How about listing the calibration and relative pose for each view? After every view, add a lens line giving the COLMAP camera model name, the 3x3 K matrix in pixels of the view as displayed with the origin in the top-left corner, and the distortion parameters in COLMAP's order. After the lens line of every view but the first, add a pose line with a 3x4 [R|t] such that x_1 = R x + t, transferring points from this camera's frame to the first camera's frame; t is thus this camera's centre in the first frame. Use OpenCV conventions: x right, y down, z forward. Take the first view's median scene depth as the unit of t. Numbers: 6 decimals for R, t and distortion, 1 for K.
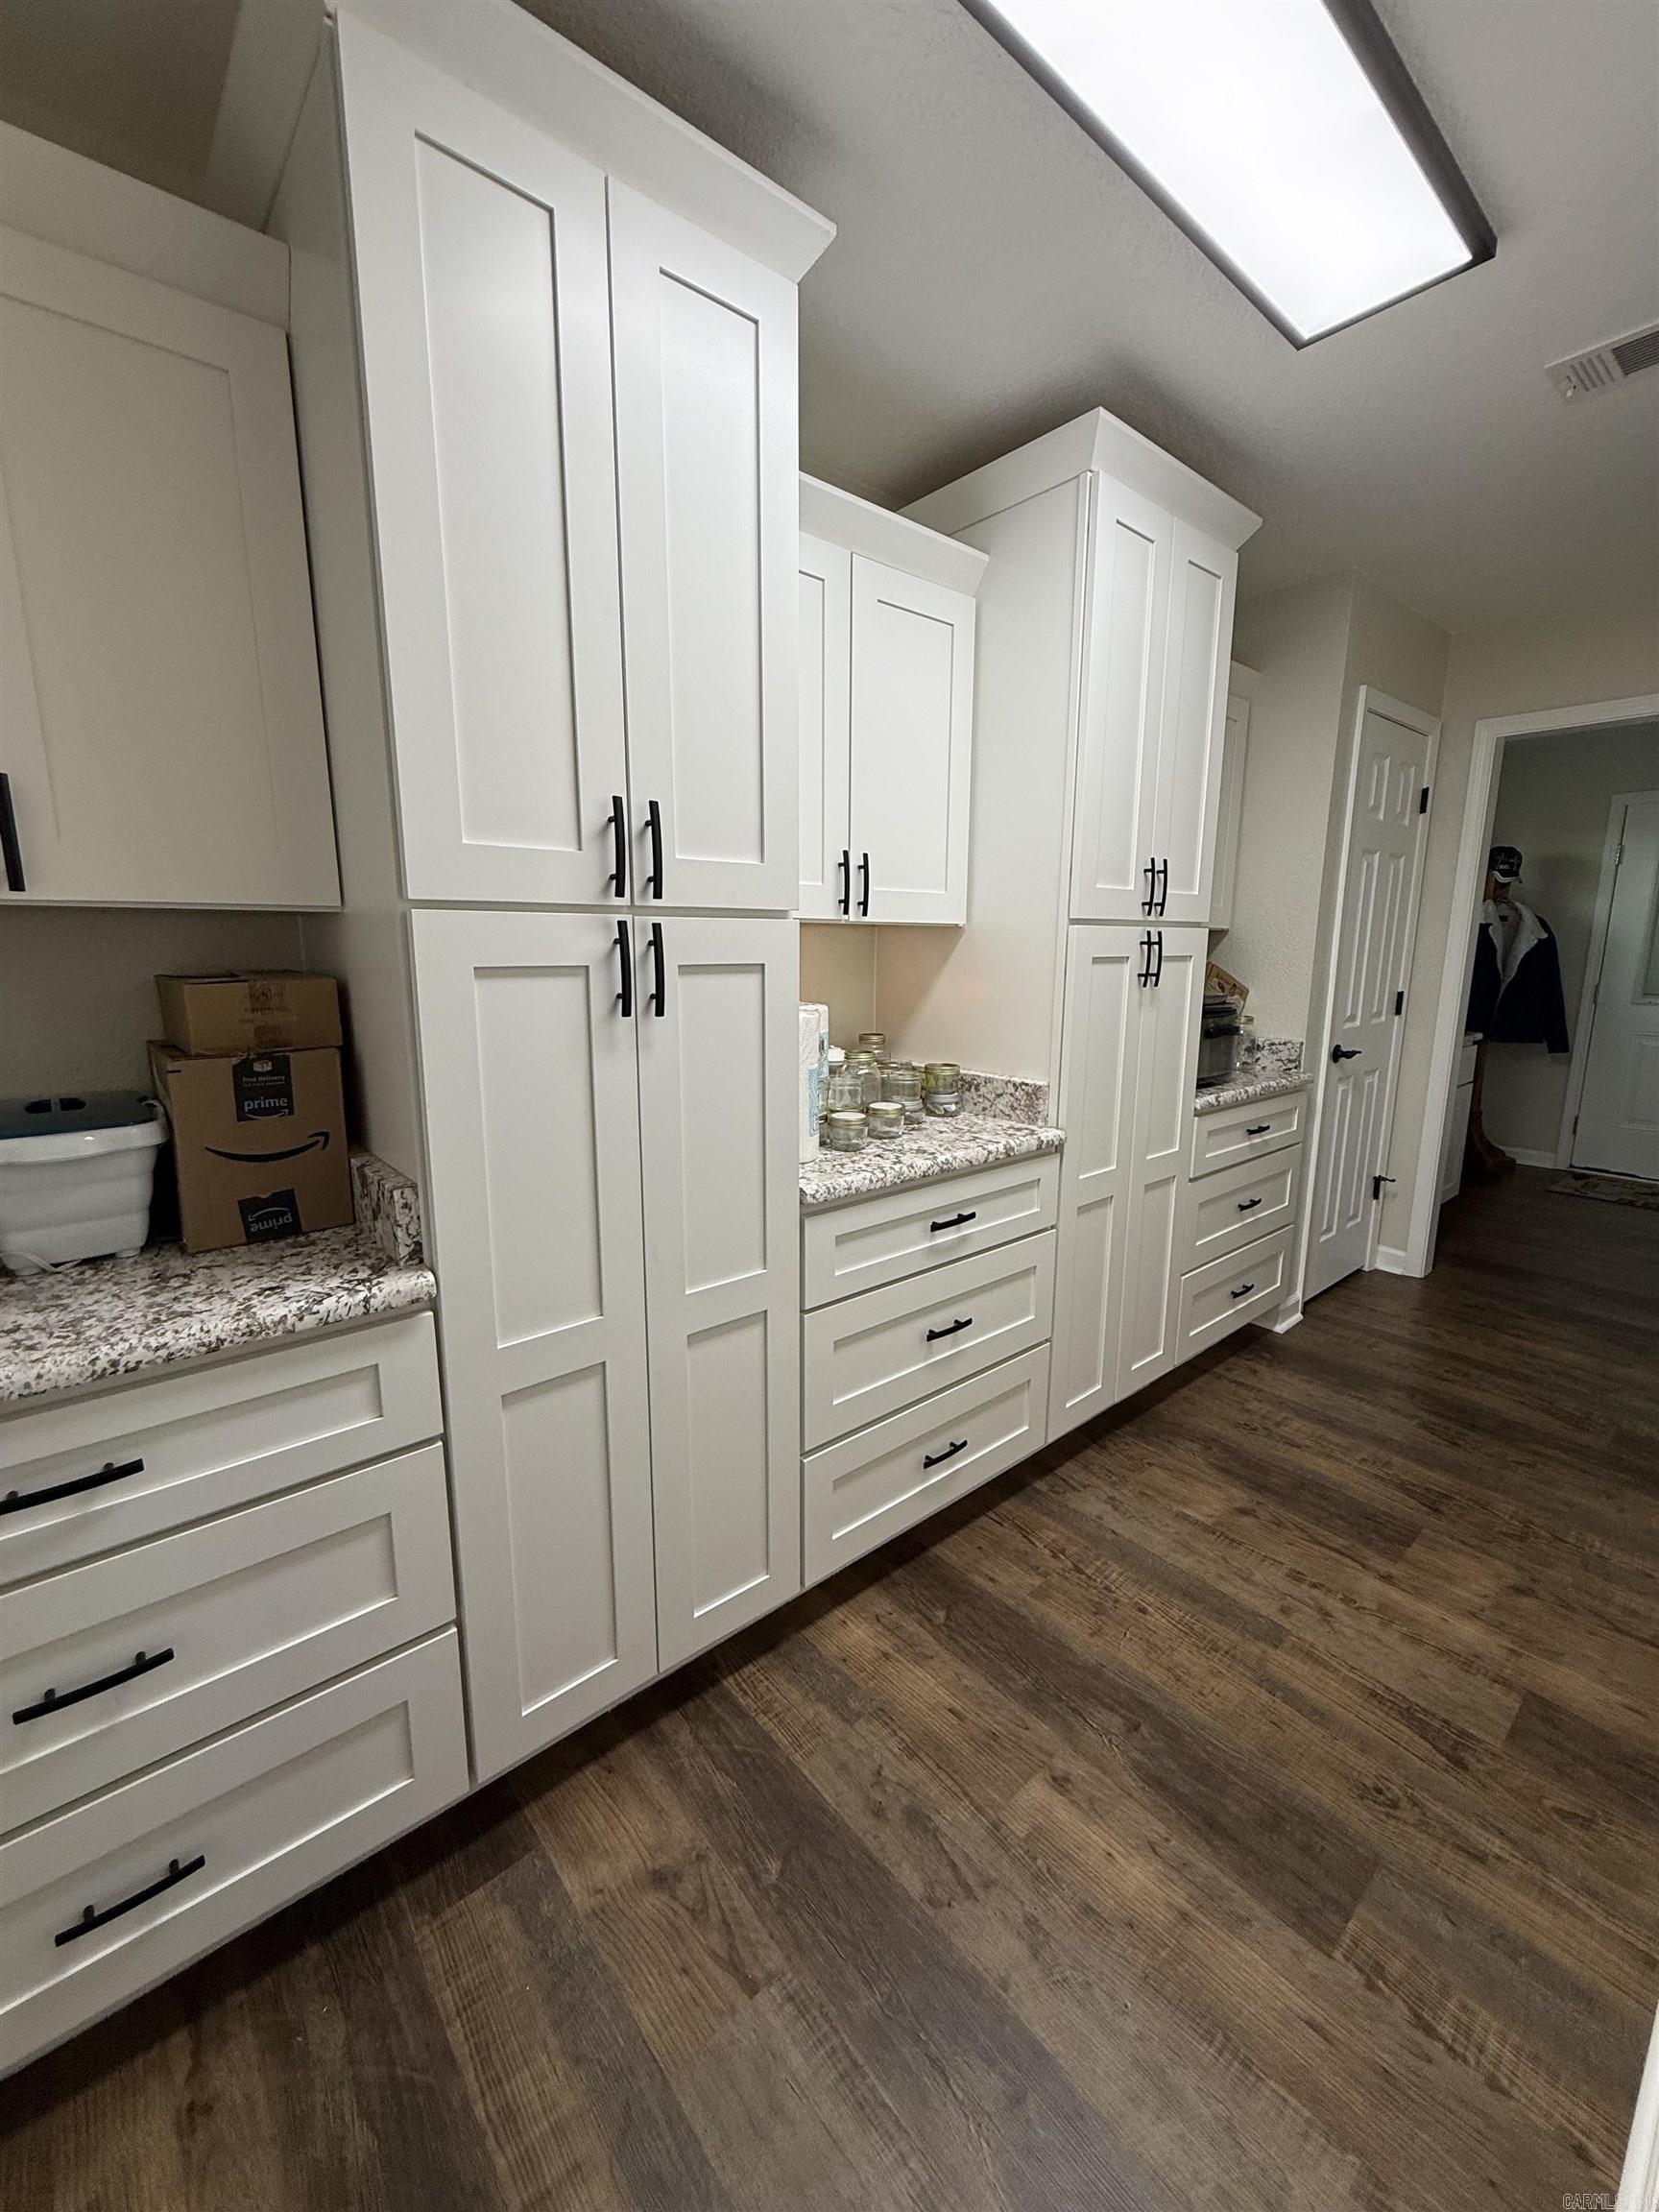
lens RADIAL K [[880.5, 0, 828.1], [0, 880.5, 1089.1], [0, 0, 1]] dist [-0.003448, -0.000284]
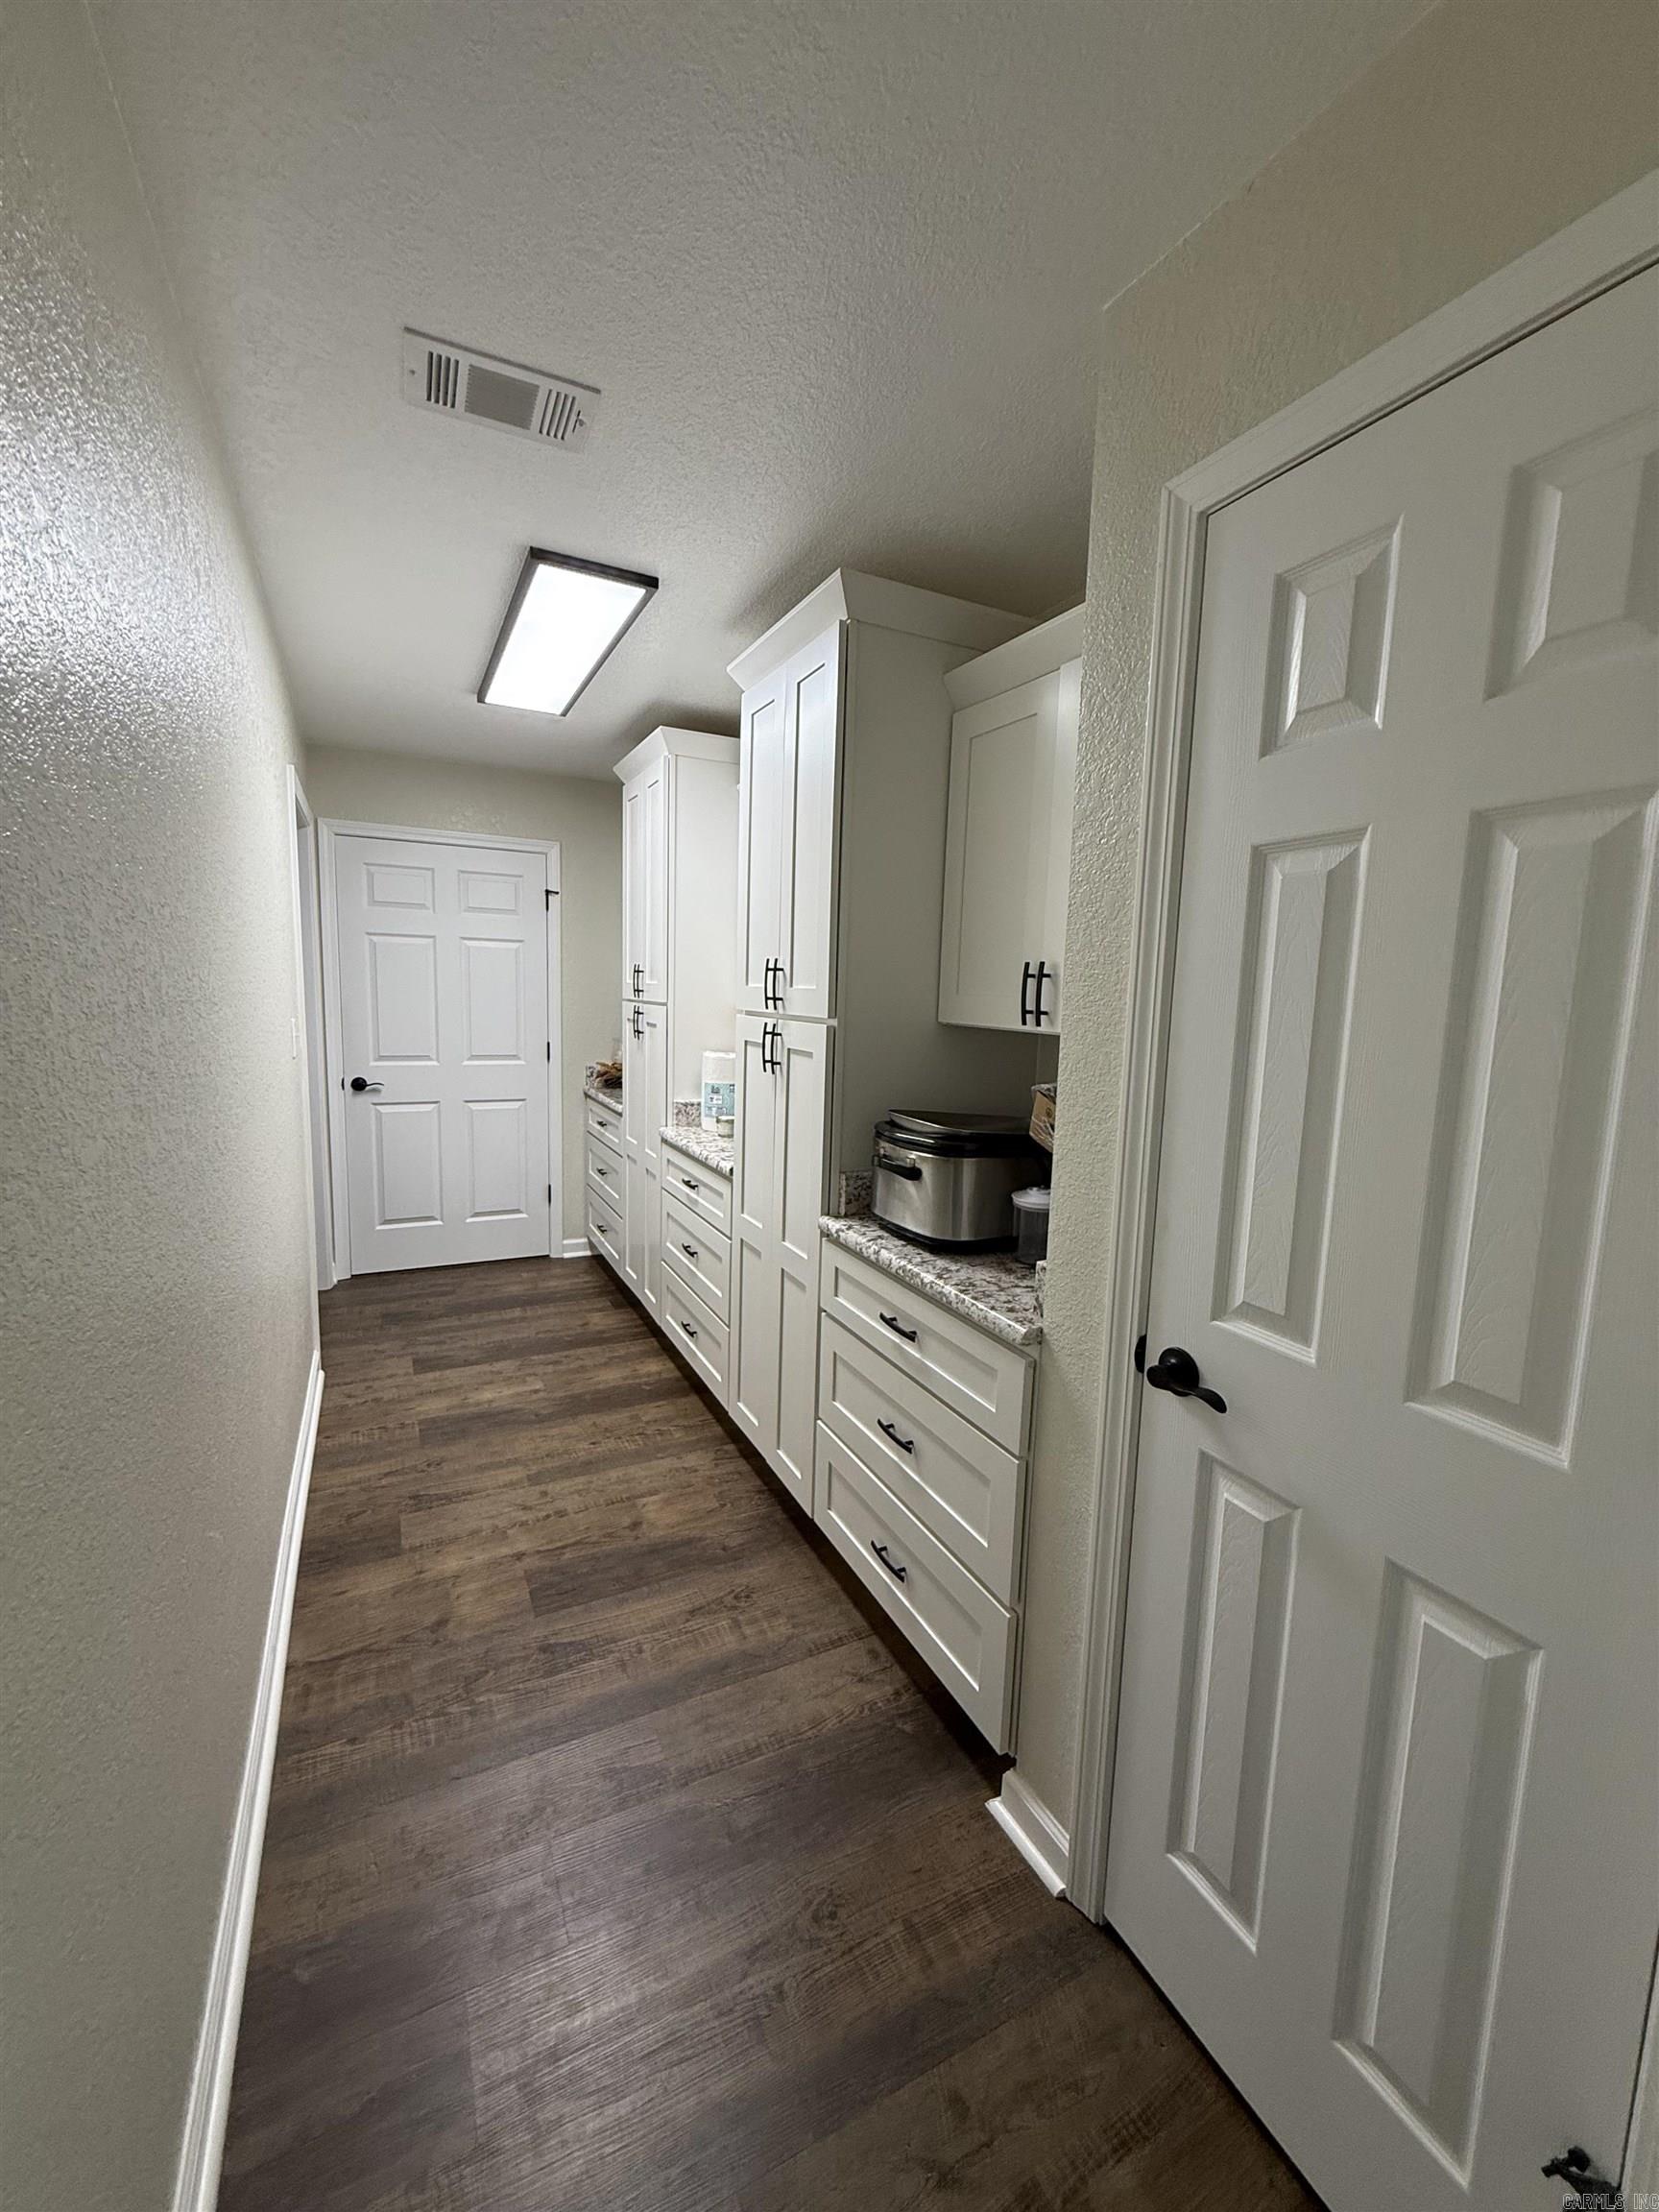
lens RADIAL K [[880.5, 0, 828.1], [0, 880.5, 1089.1], [0, 0, 1]] dist [-0.003448, -0.000284]
pose [[-0.234085, 0.102421, -0.966806, 1.851275], [-0.194831, 0.969321, 0.149860, -0.361498], [0.952494, 0.223444, -0.206948, 1.711593]]
